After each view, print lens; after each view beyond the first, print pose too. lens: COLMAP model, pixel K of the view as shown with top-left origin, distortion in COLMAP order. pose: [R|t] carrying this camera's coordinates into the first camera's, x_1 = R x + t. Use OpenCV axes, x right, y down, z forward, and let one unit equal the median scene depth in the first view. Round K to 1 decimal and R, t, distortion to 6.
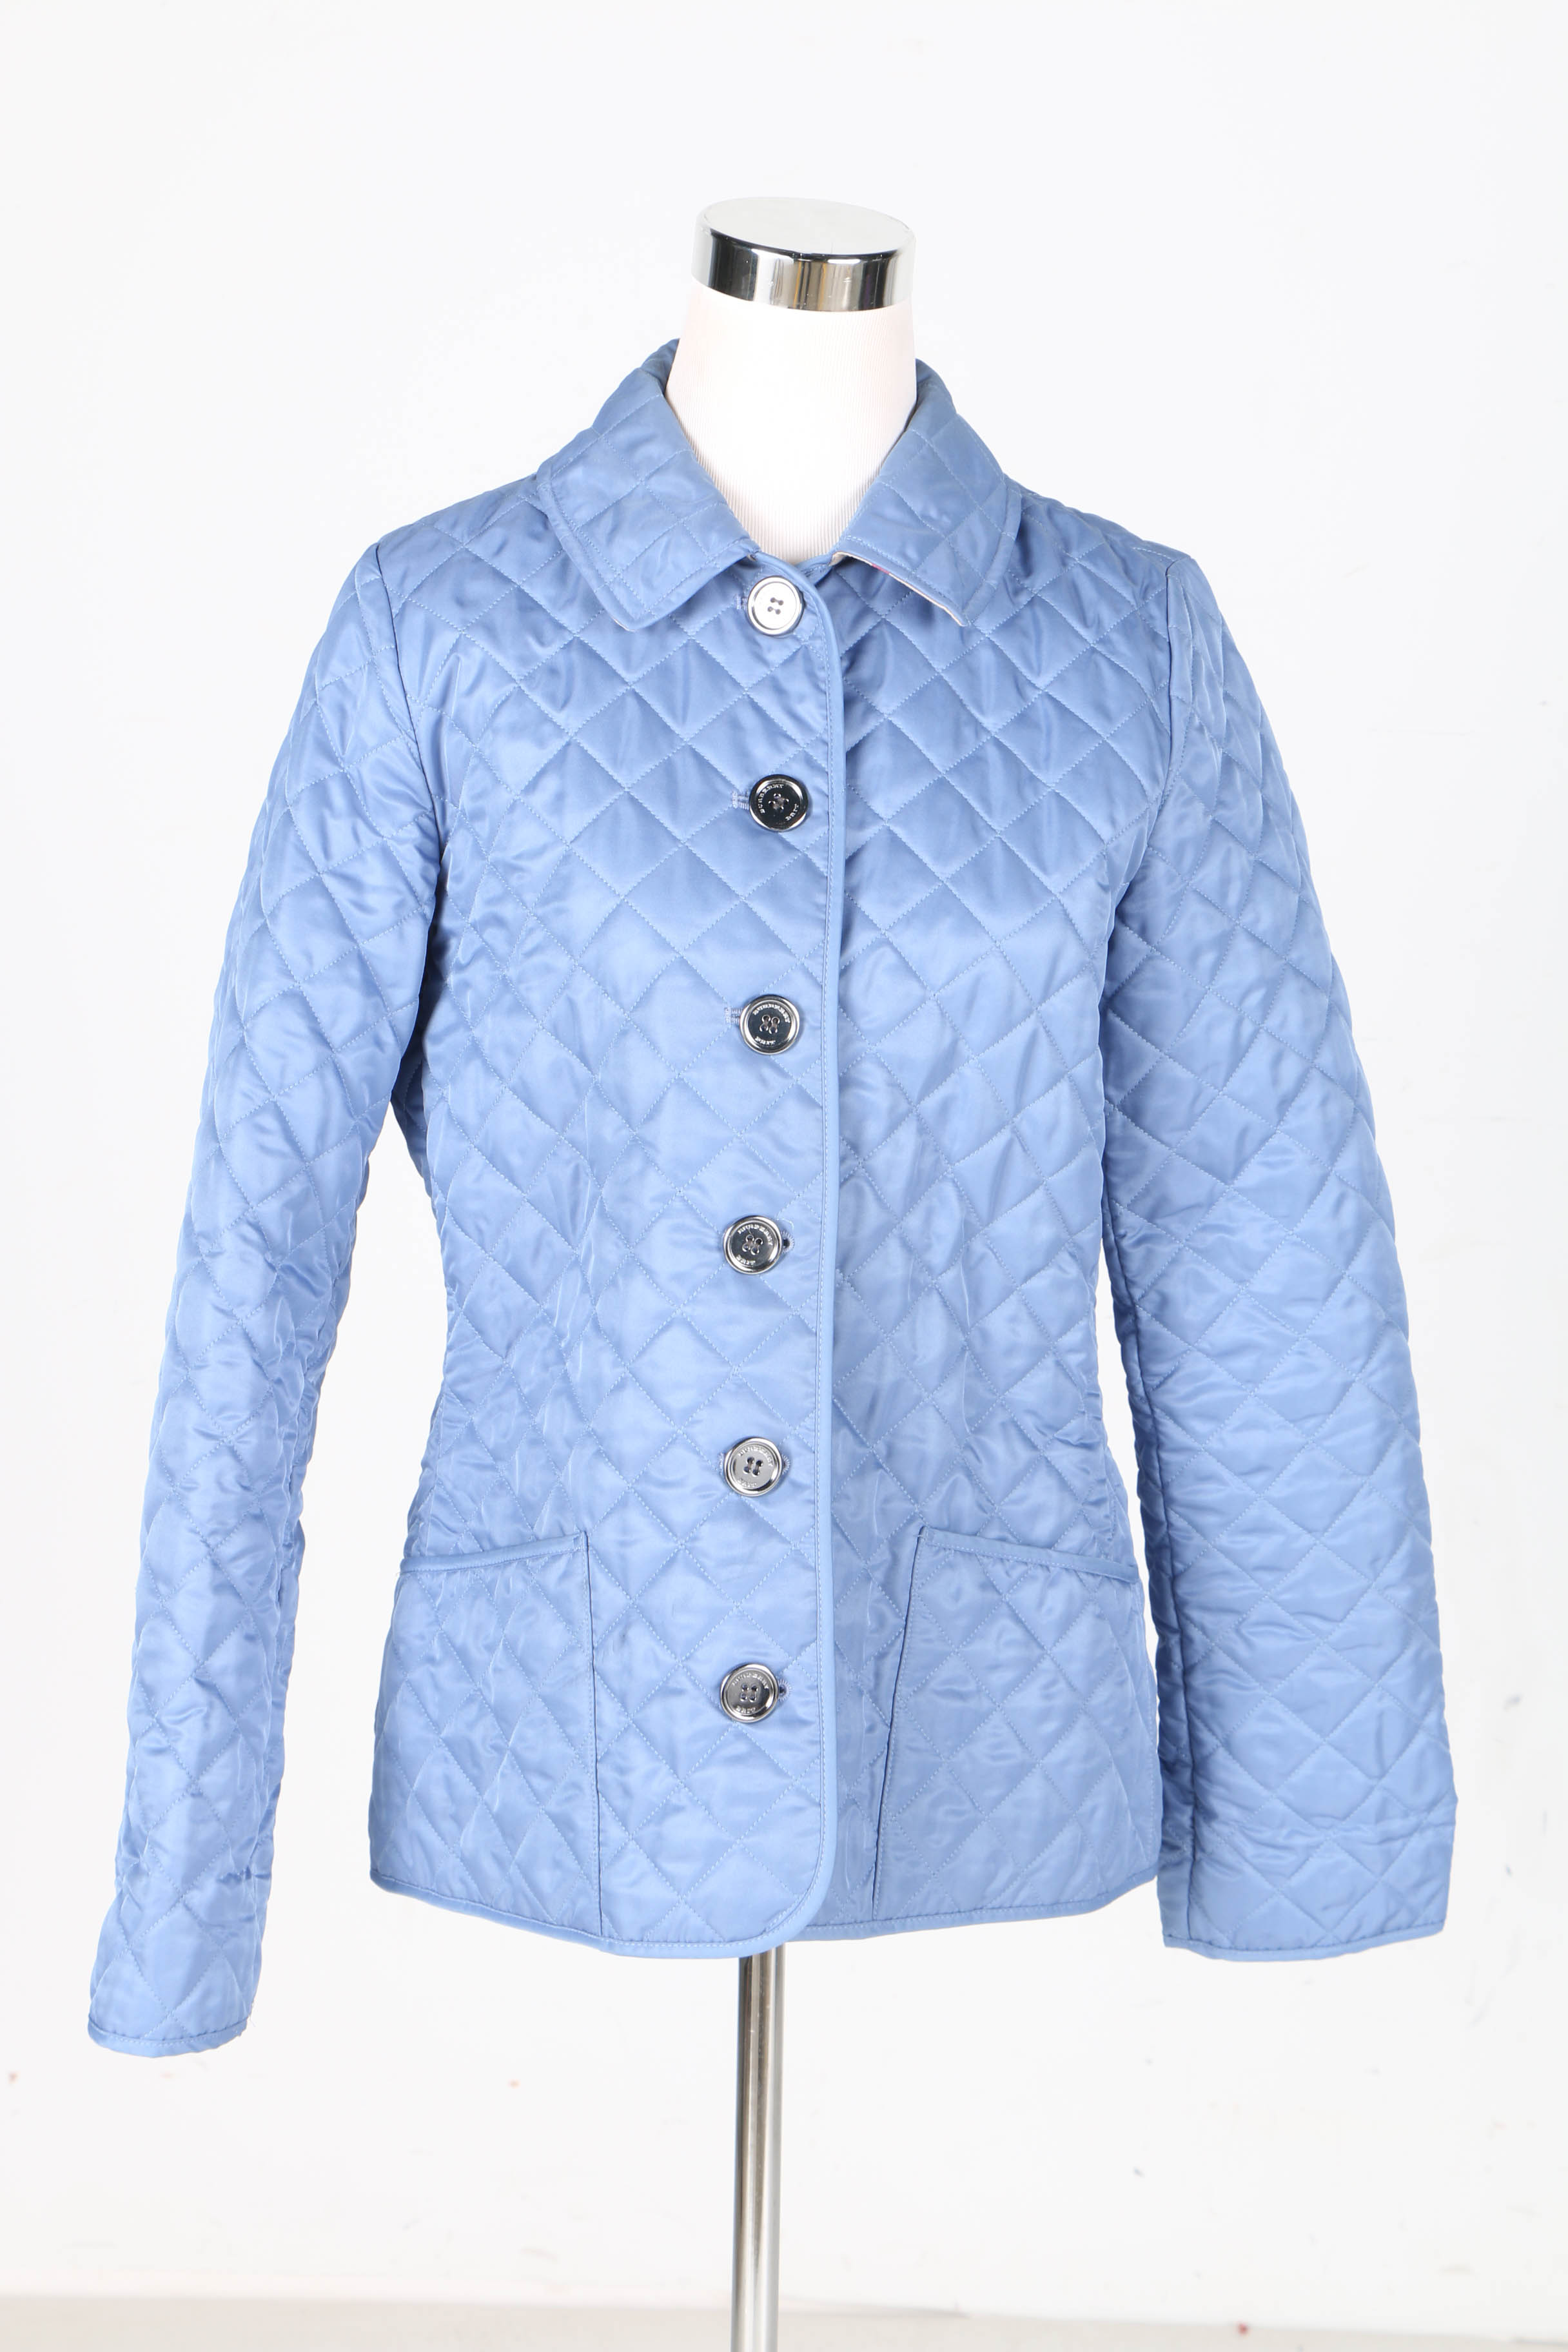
lens RADIAL K [[4255.7, 0, 766.0], [0, 4255.7, 1198.8], [0, 0, 1]] dist [0.145174, 0.000000]
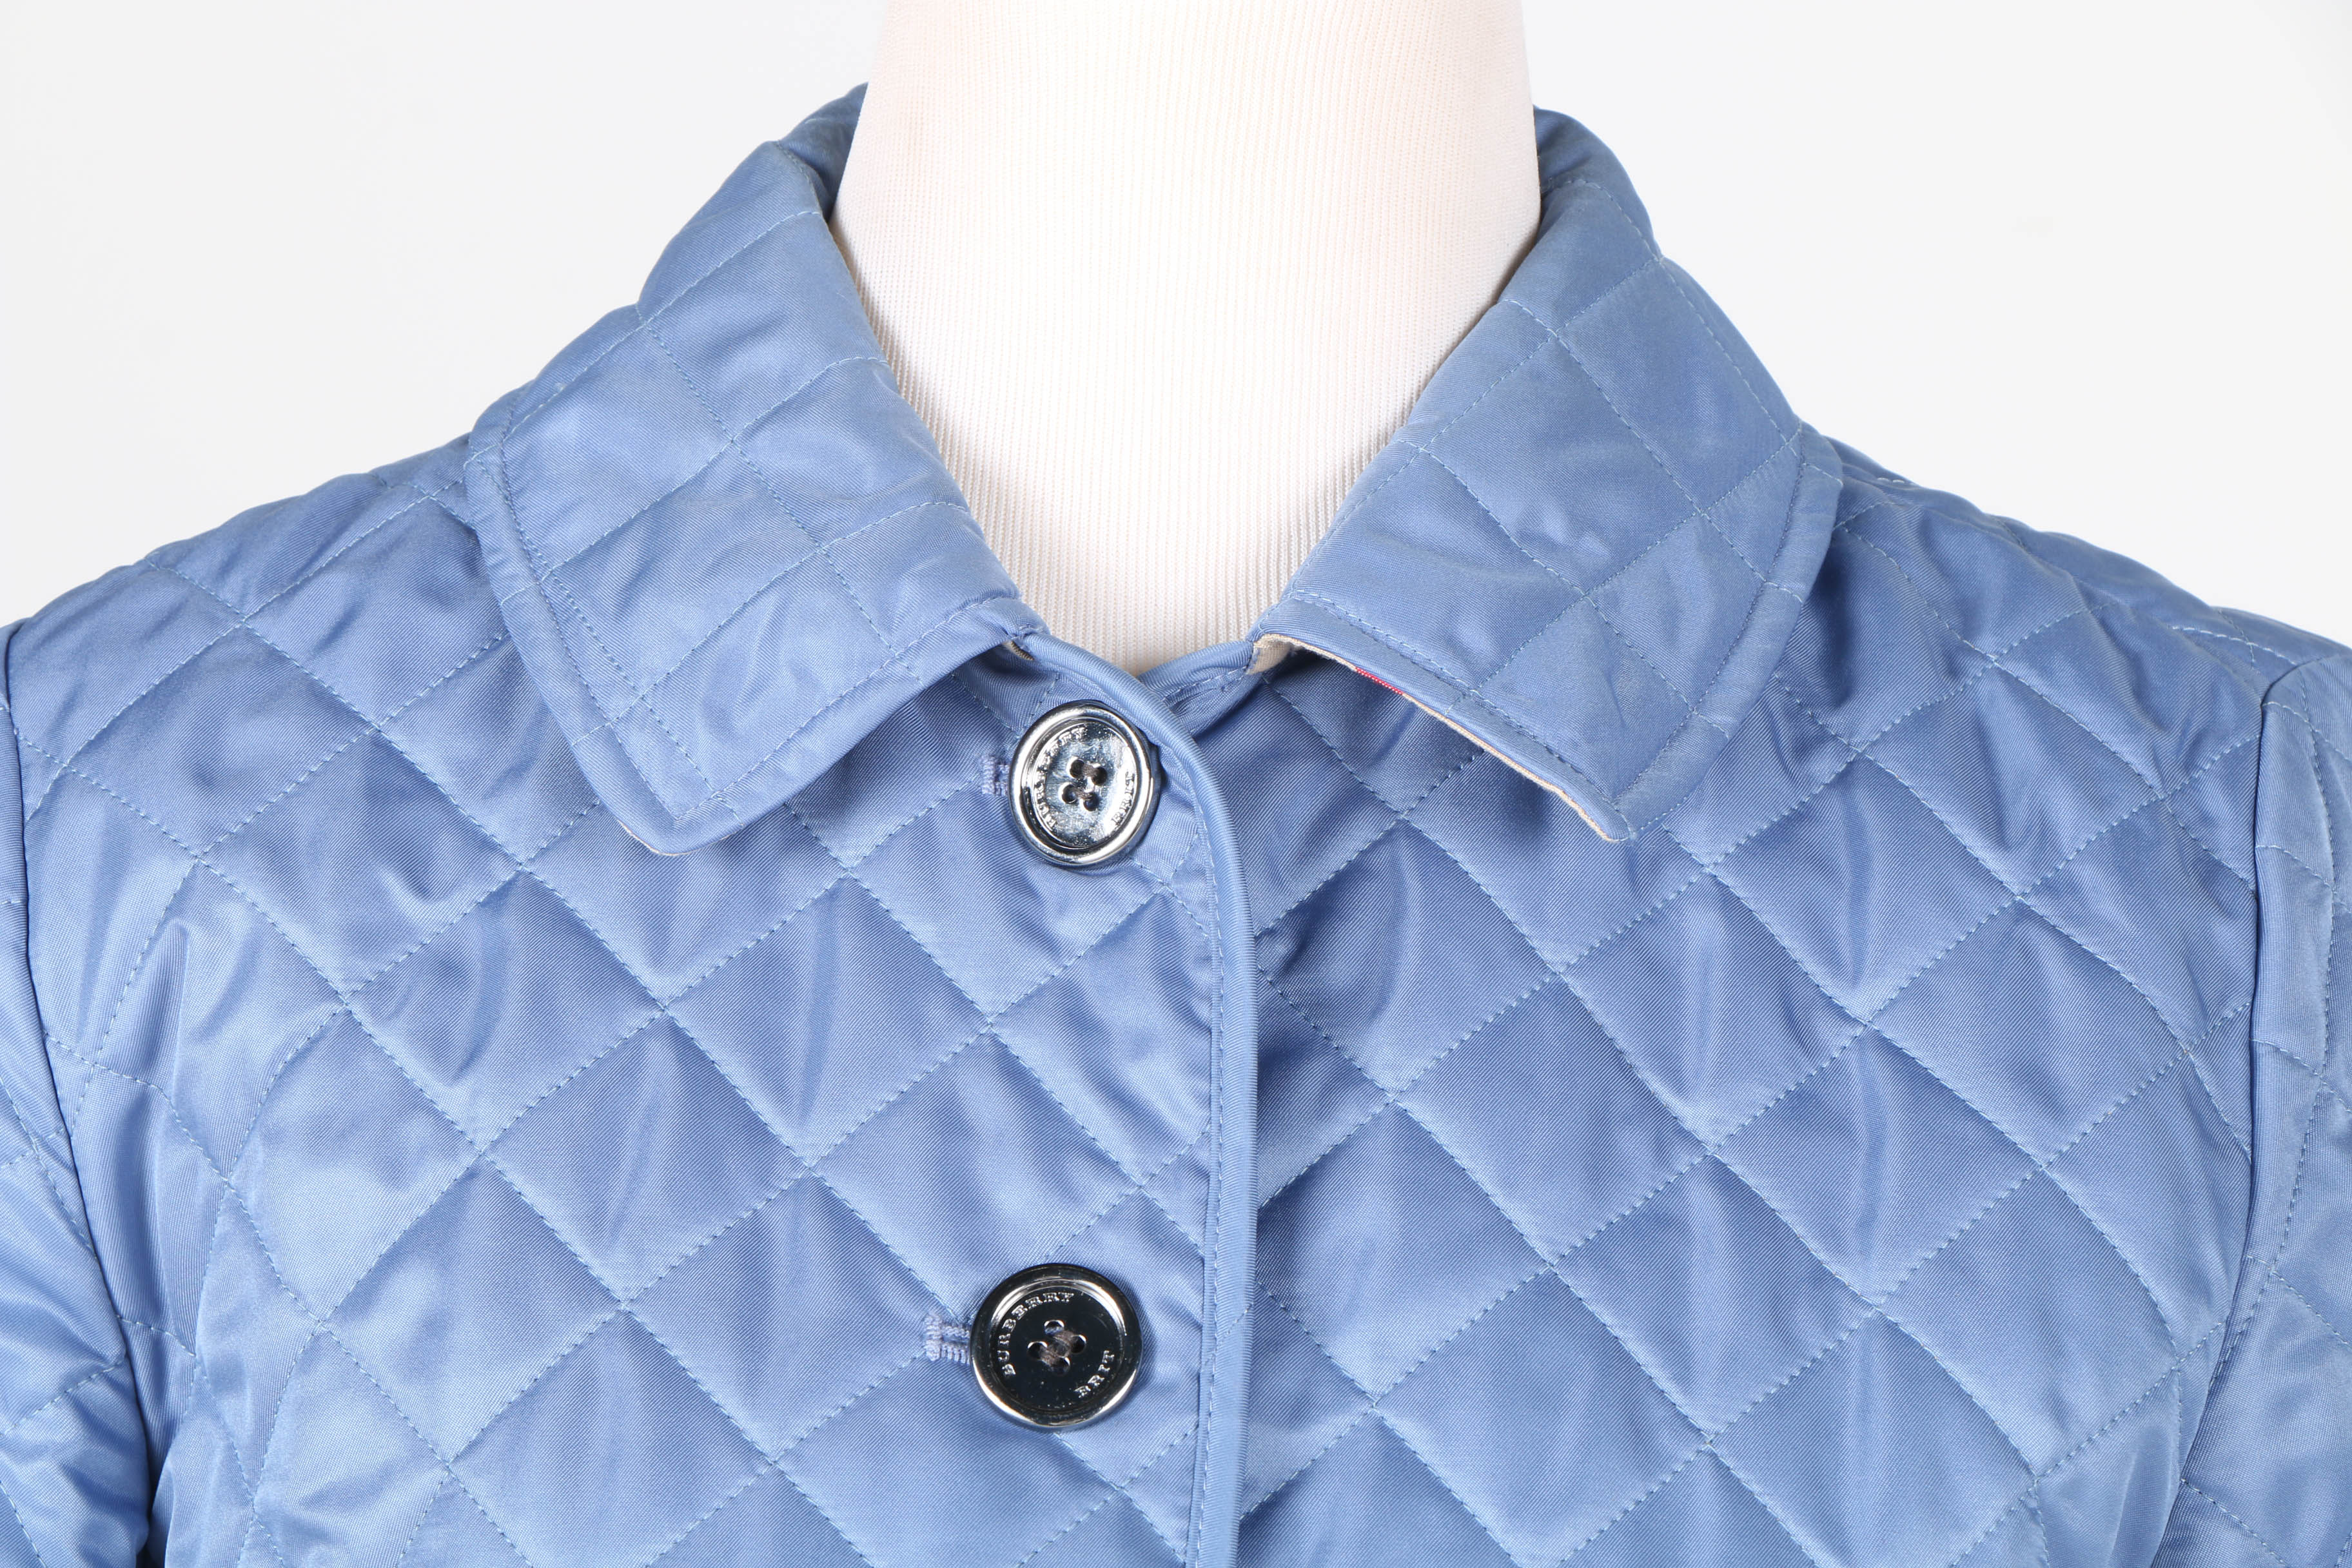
lens RADIAL K [[8703.1, 0, 1159.1], [0, 8703.1, 798.8], [0, 0, 1]] dist [0.569949, 0.000000]
pose [[0.992137, -0.000992, -0.125153, 0.096720], [-0.017034, 0.989594, -0.142875, -0.035154], [0.123992, 0.143883, 0.981796, 0.294348]]
